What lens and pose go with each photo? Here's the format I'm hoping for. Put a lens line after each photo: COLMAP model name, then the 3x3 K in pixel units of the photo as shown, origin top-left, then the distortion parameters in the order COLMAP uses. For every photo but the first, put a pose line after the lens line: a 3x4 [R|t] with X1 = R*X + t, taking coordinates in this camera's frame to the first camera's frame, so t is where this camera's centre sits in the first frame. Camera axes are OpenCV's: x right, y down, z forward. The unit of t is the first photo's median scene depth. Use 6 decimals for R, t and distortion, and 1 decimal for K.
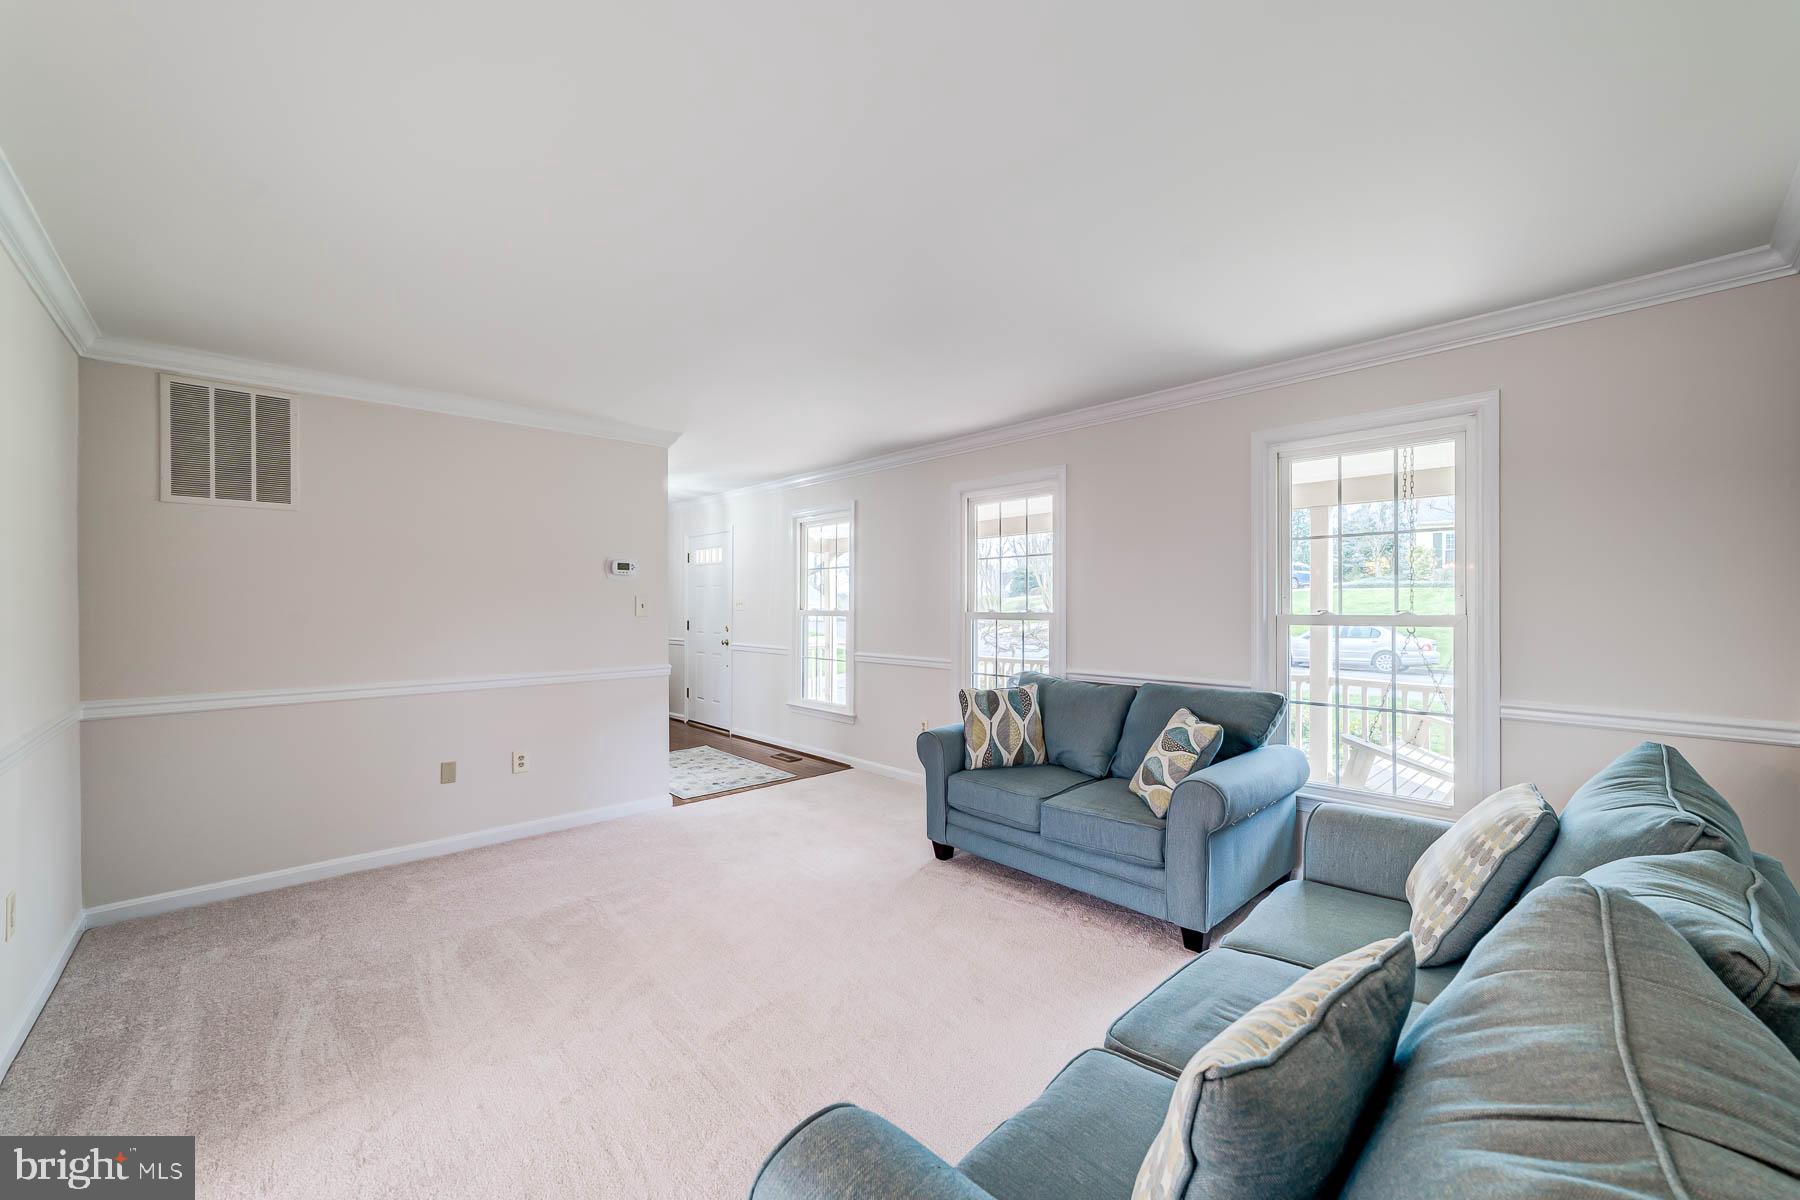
lens RADIAL K [[699.2, 0, 895.9], [0, 699.2, 609.0], [0, 0, 1]] dist [-0.008697, 0.006247]
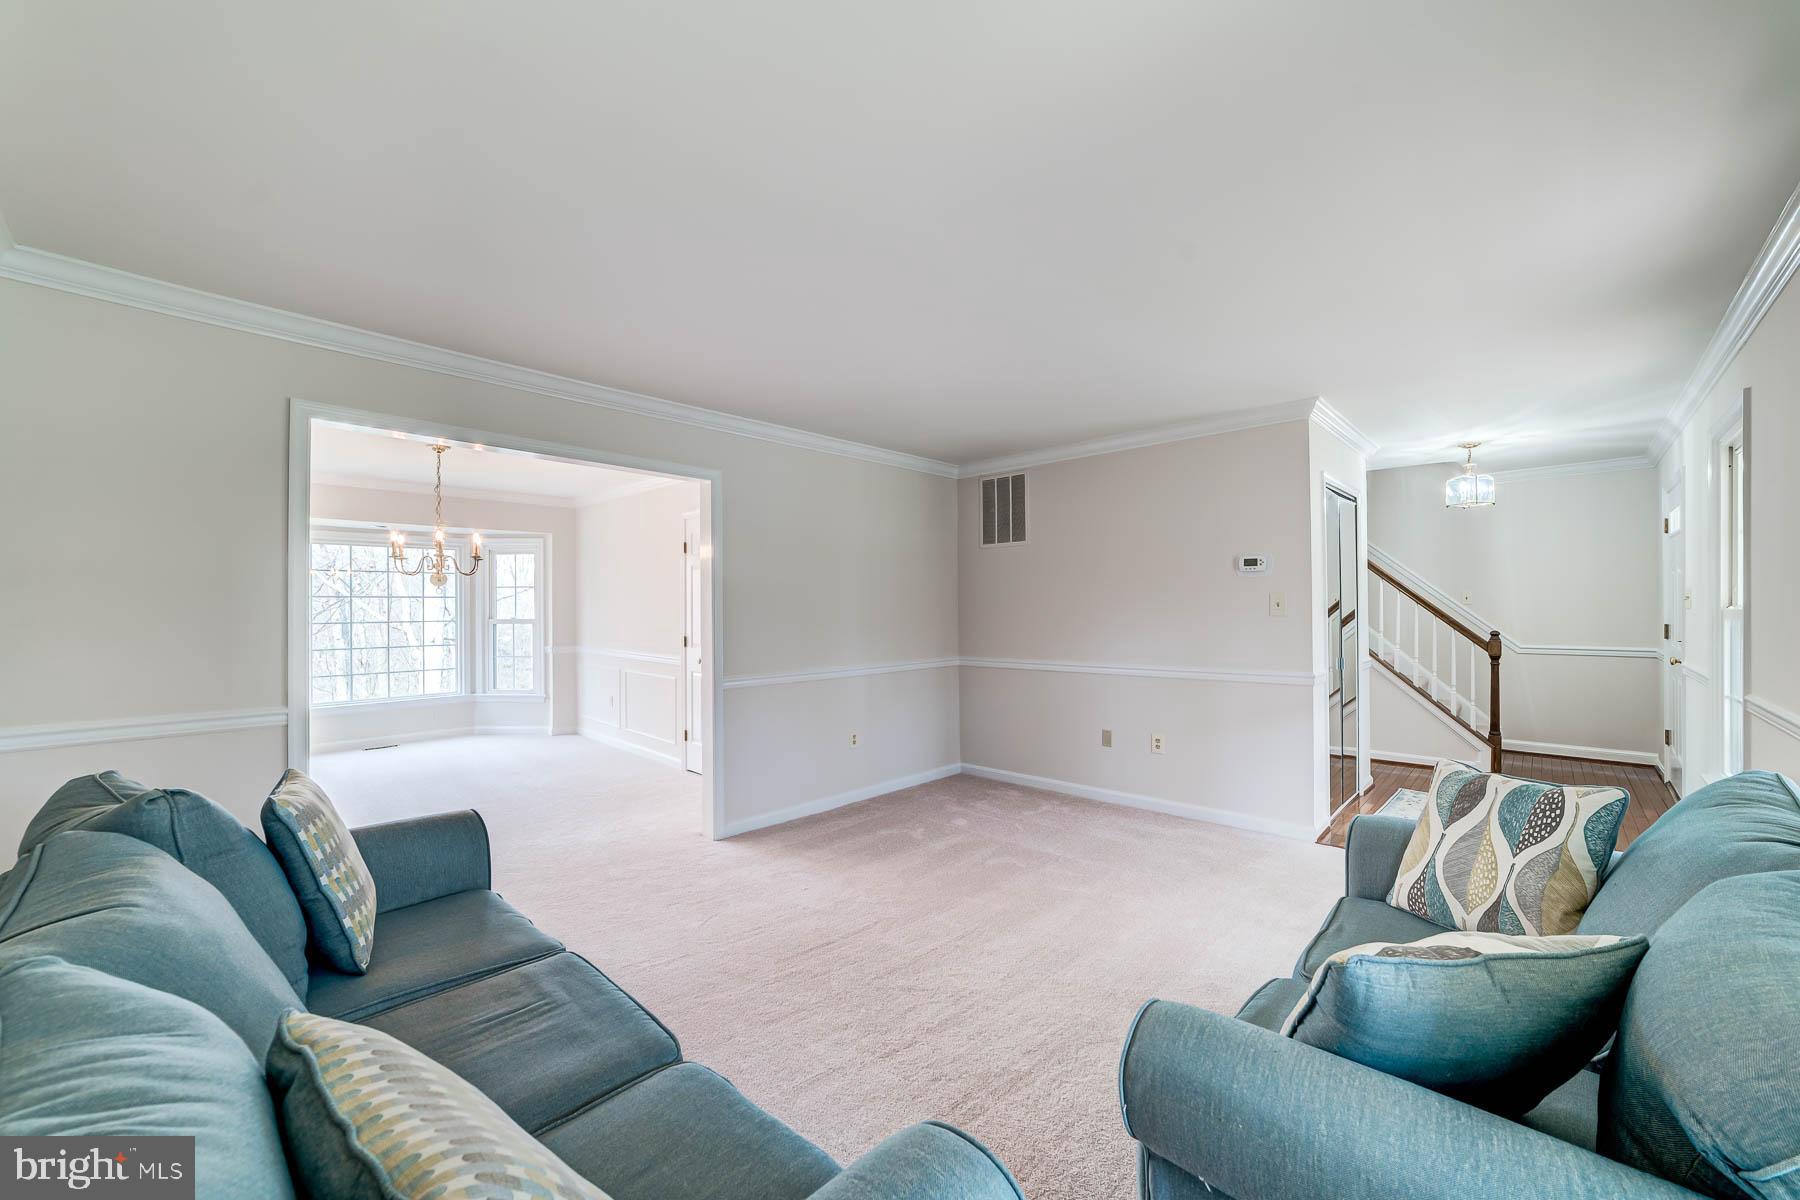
lens RADIAL K [[699.2, 0, 895.5], [0, 699.2, 604.4], [0, 0, 1]] dist [-0.008697, 0.006247]
pose [[0.060175, -0.002348, -0.998185, 0.661742], [0.007281, 0.999972, -0.001913, -0.007962], [0.998161, -0.007152, 0.060190, 0.608950]]
